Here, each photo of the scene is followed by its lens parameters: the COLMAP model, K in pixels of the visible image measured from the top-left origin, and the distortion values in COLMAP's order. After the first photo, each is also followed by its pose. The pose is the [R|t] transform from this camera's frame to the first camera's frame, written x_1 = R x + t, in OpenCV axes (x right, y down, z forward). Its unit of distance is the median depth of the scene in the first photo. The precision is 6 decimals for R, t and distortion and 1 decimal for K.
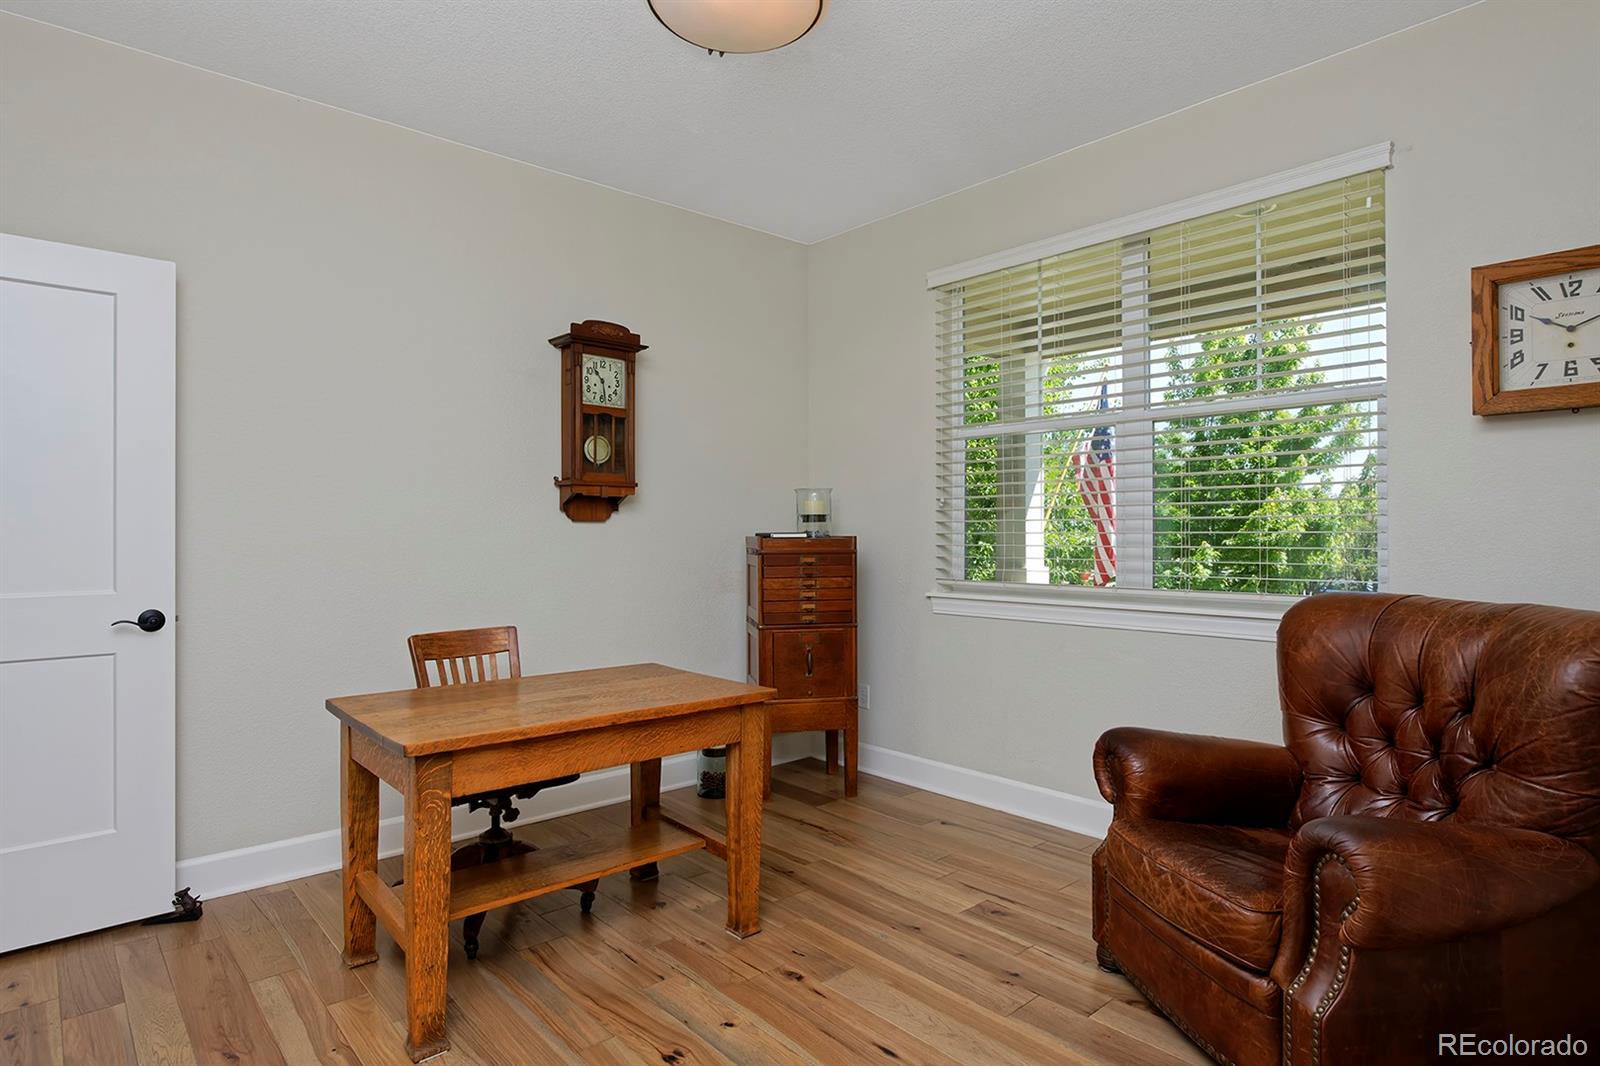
lens RADIAL K [[863.7, 0, 795.9], [0, 863.7, 525.4], [0, 0, 1]] dist [-0.007633, 0.000434]
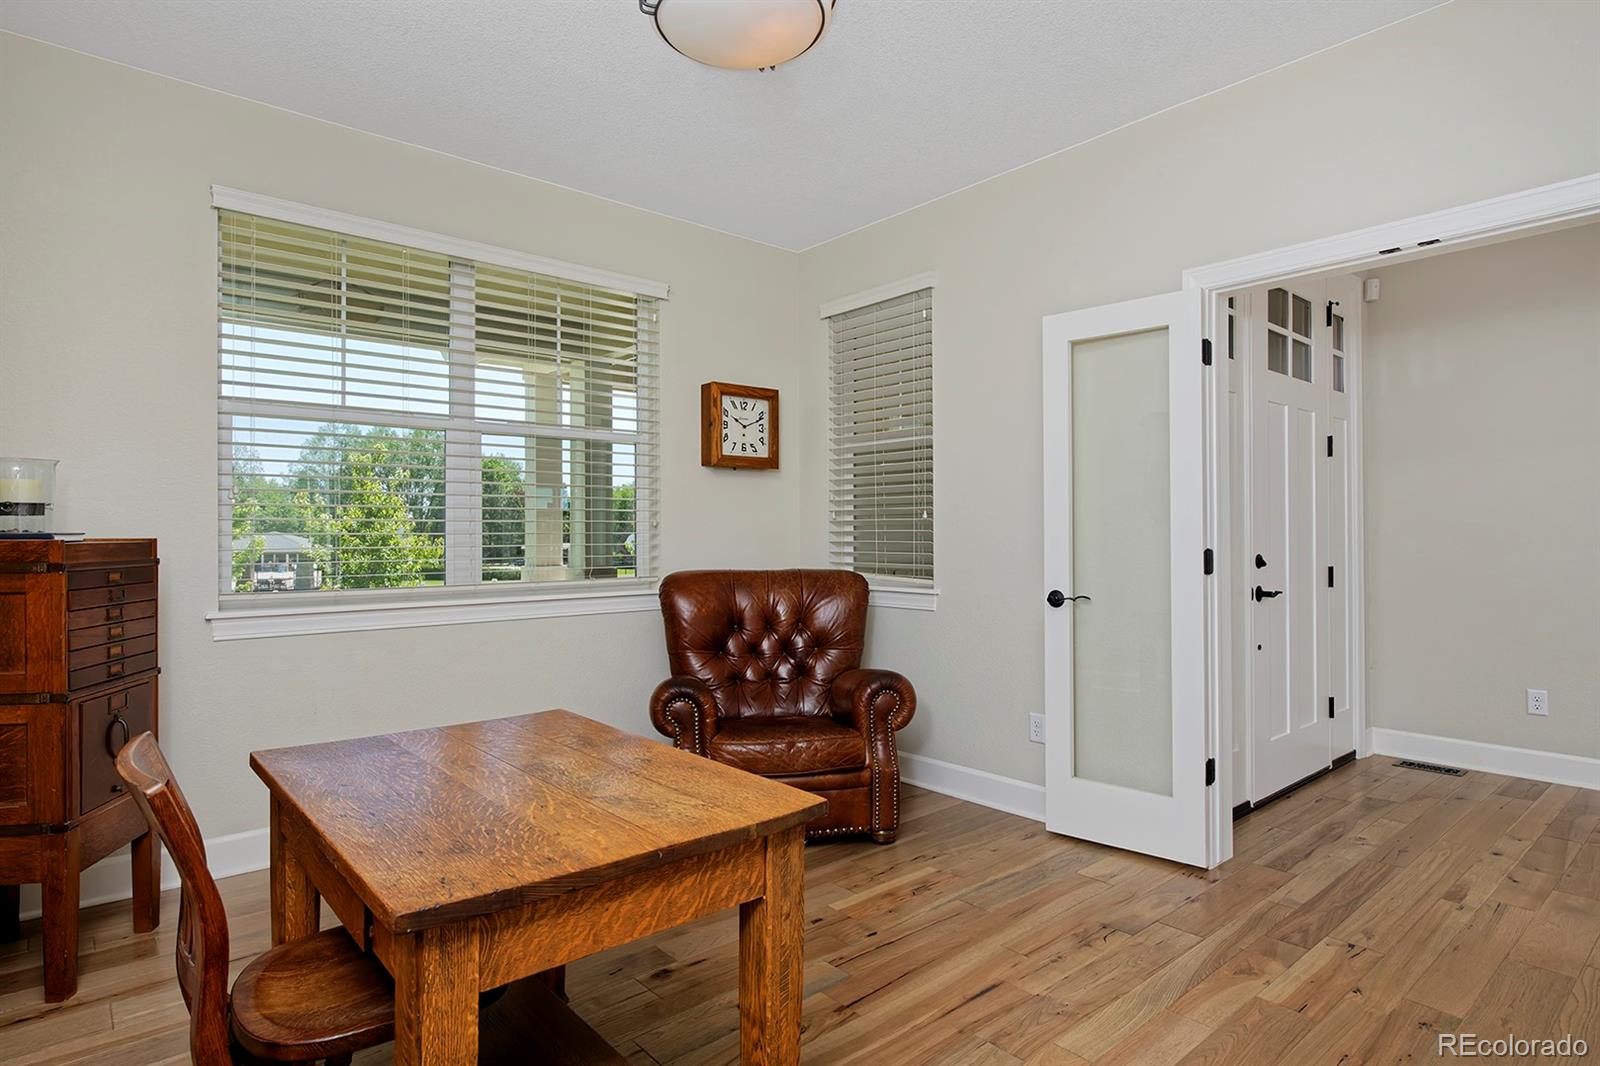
lens RADIAL K [[863.7, 0, 795.1], [0, 863.7, 540.7], [0, 0, 1]] dist [-0.007633, 0.000434]
pose [[0.010937, 0.006182, 0.999921, -0.875029], [0.003115, 0.999976, -0.006216, 0.032169], [-0.999935, 0.003182, 0.010917, 0.743740]]
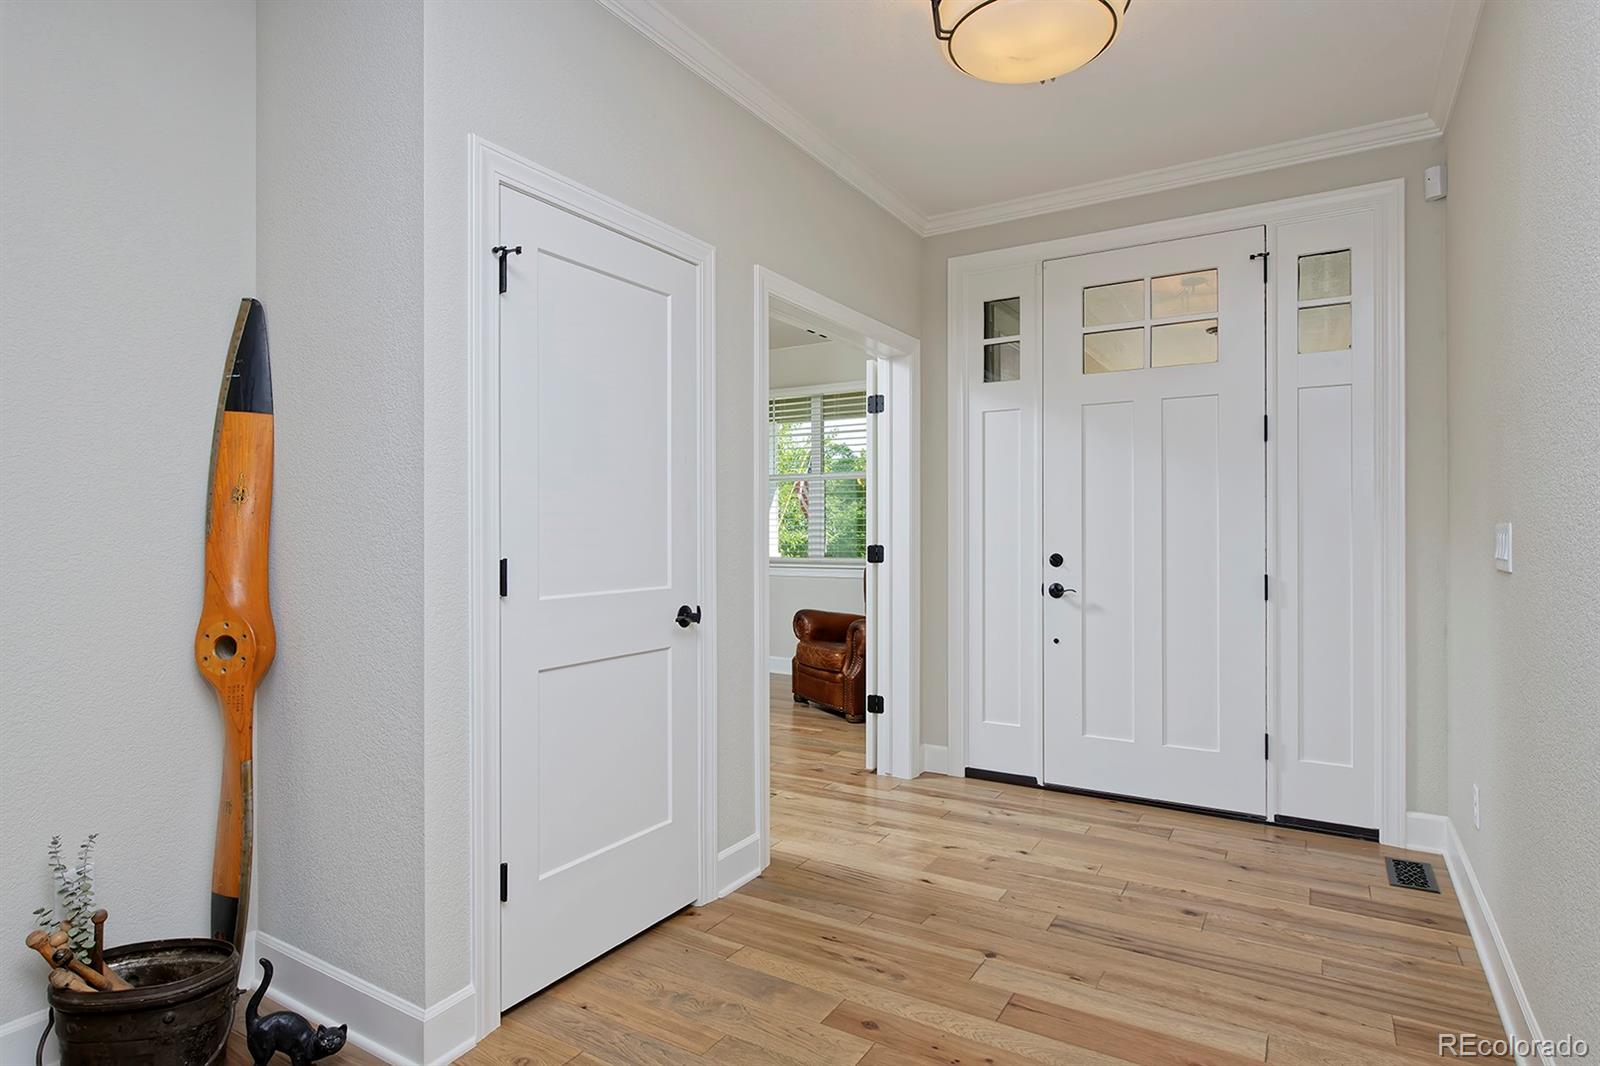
lens RADIAL K [[849.1, 0, 789.1], [0, 849.1, 529.9], [0, 0, 1]] dist [-0.003209, -0.000313]
pose [[0.959580, -0.008666, 0.281302, -0.329314], [0.007548, 0.999959, 0.005056, -0.005886], [-0.281335, -0.002729, 0.959606, -1.267341]]
